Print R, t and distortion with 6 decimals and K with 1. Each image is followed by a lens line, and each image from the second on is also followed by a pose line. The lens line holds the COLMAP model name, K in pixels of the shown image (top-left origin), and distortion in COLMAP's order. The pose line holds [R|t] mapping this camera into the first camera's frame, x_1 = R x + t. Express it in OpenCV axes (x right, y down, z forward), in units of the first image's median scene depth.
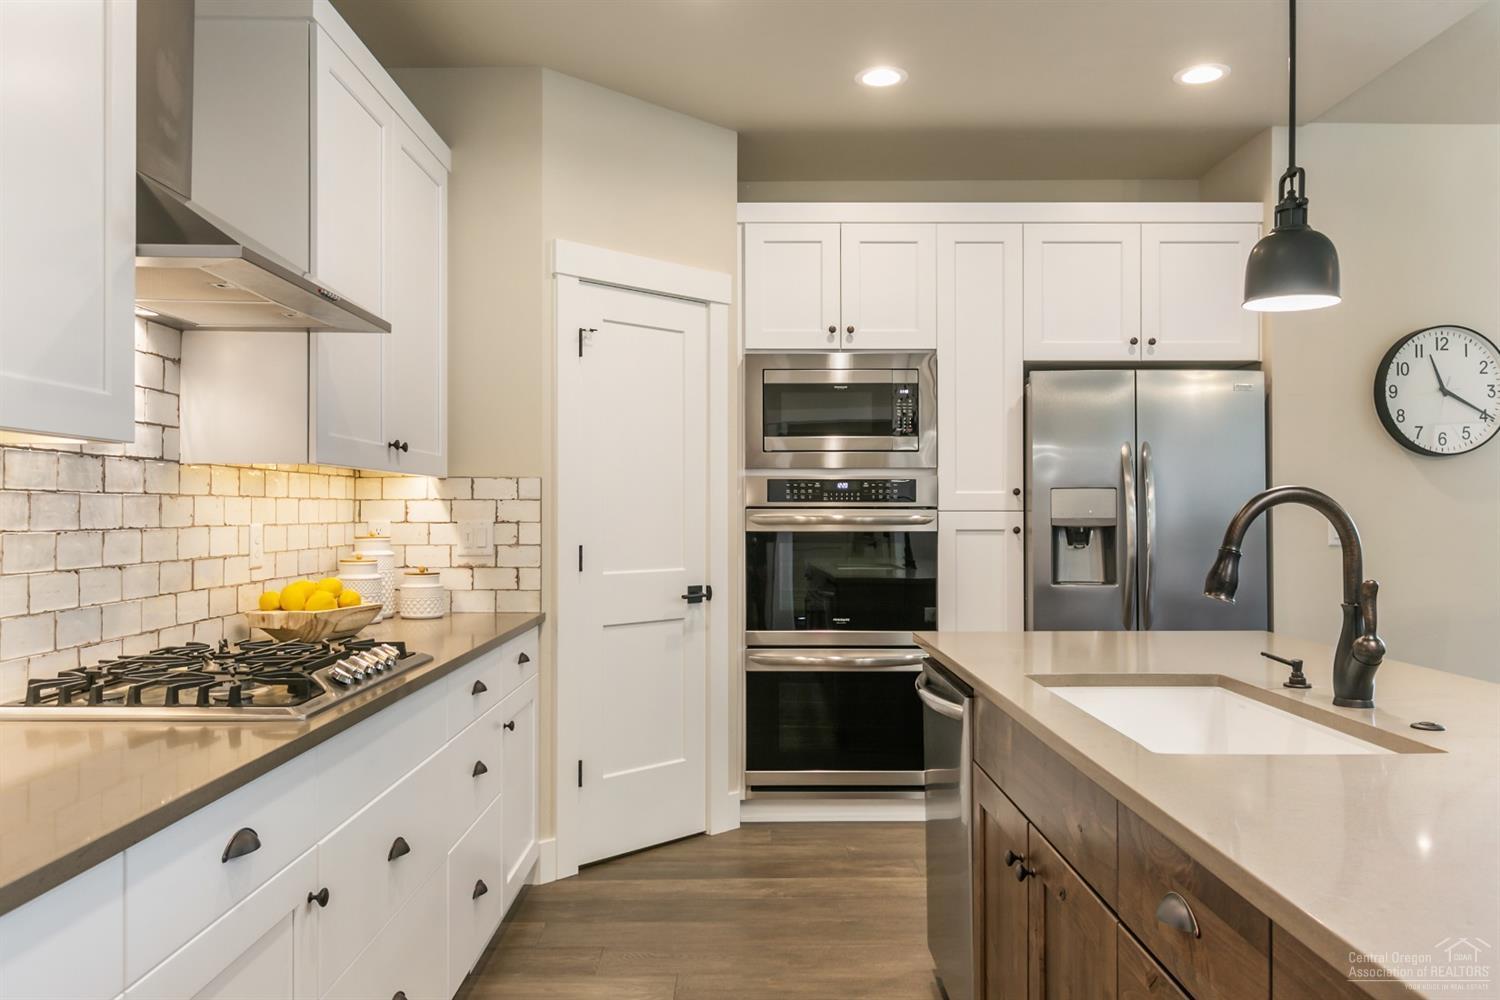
lens RADIAL K [[1120.1, 0, 750.6], [0, 1120.1, 495.3], [0, 0, 1]] dist [0.036180, -0.000333]
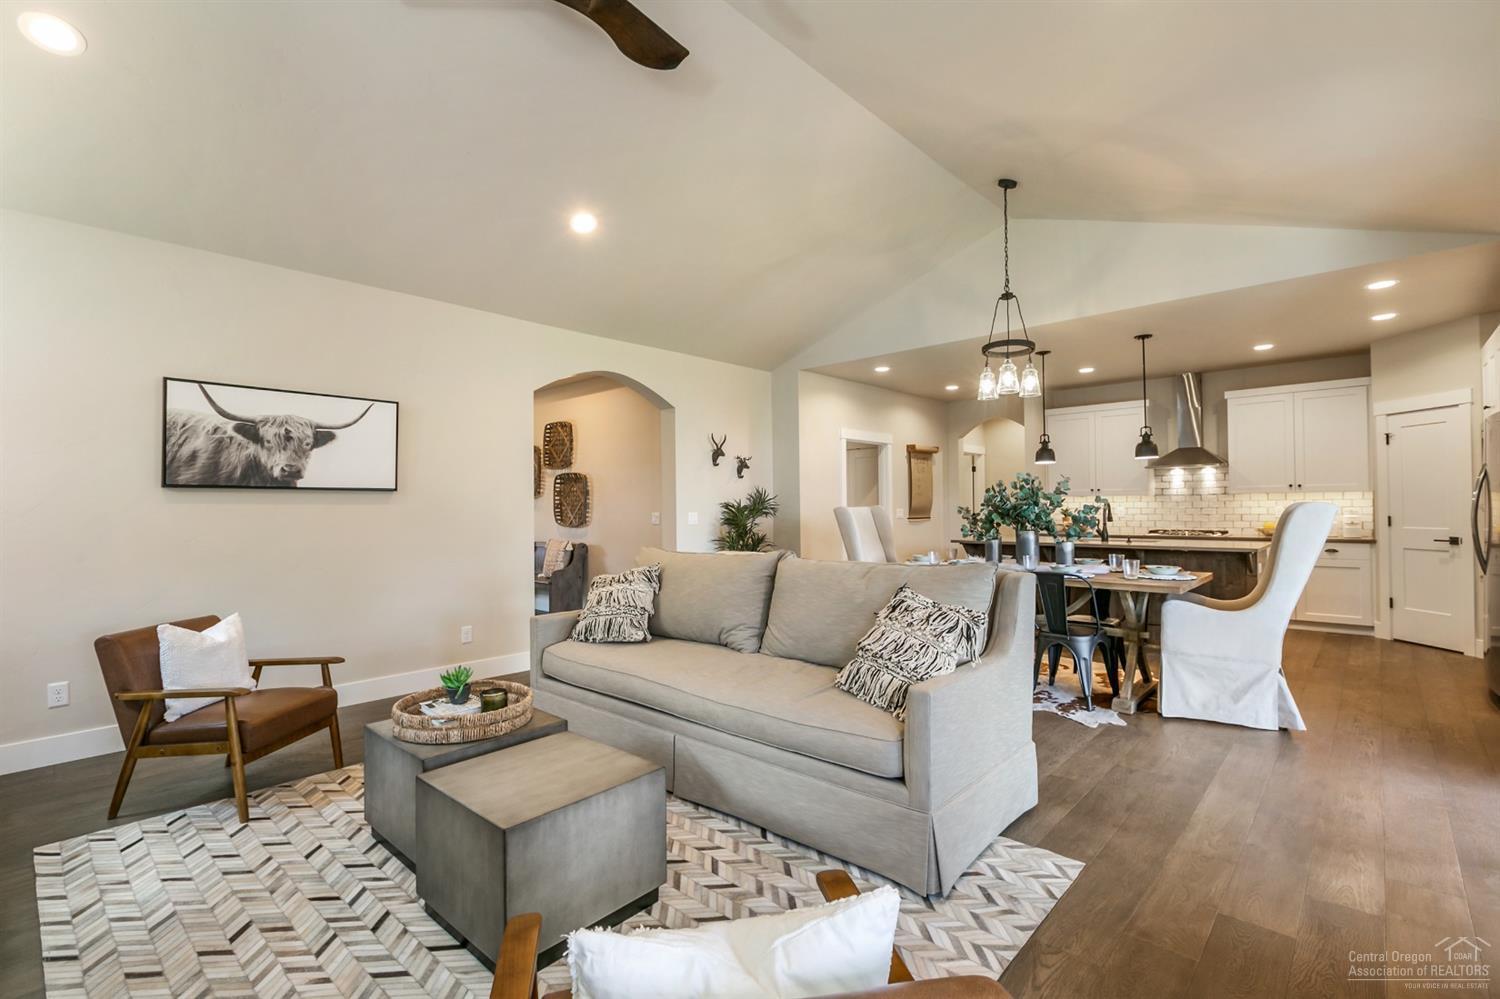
lens RADIAL K [[688.4, 0, 749.9], [0, 688.4, 497.7], [0, 0, 1]] dist [0.006395, 0.000529]
pose [[-0.675507, -0.002251, -0.737350, 1.806069], [0.020699, 0.999543, -0.022014, 0.005797], [0.737063, -0.030133, -0.675152, 0.871174]]
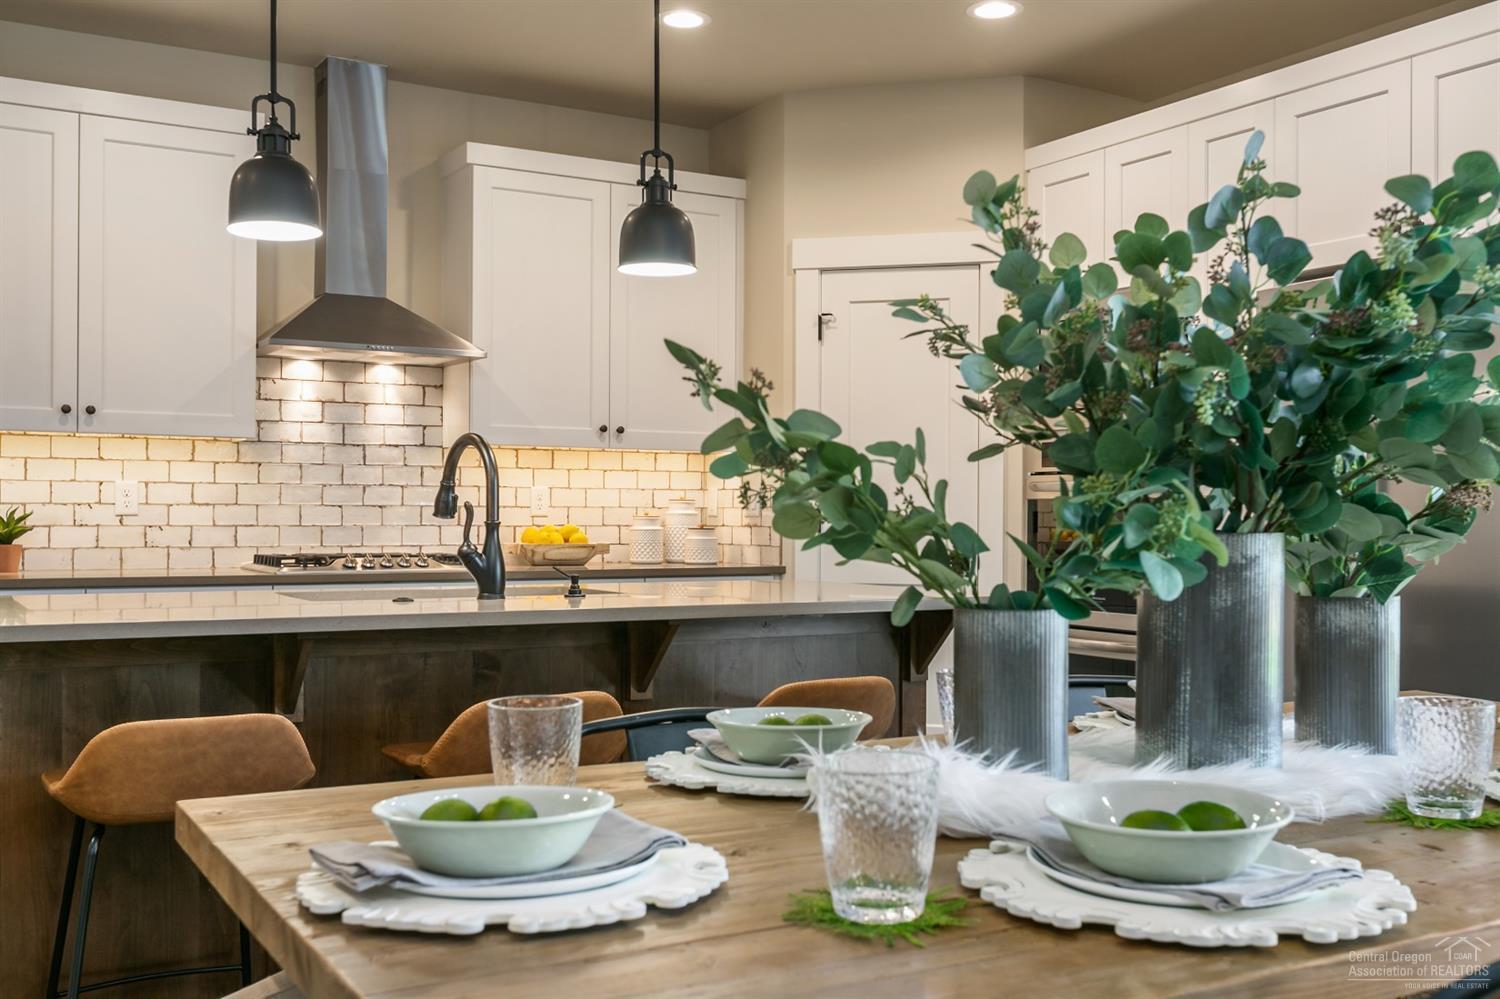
lens RADIAL K [[1457.8, 0, 747.5], [0, 1457.8, 508.7], [0, 0, 1]] dist [0.021908, 0.000000]
pose [[0.504413, -0.000860, -0.863462, 0.936108], [0.007000, 0.999971, 0.003093, 0.034615], [0.863434, -0.007604, 0.504405, 0.180485]]
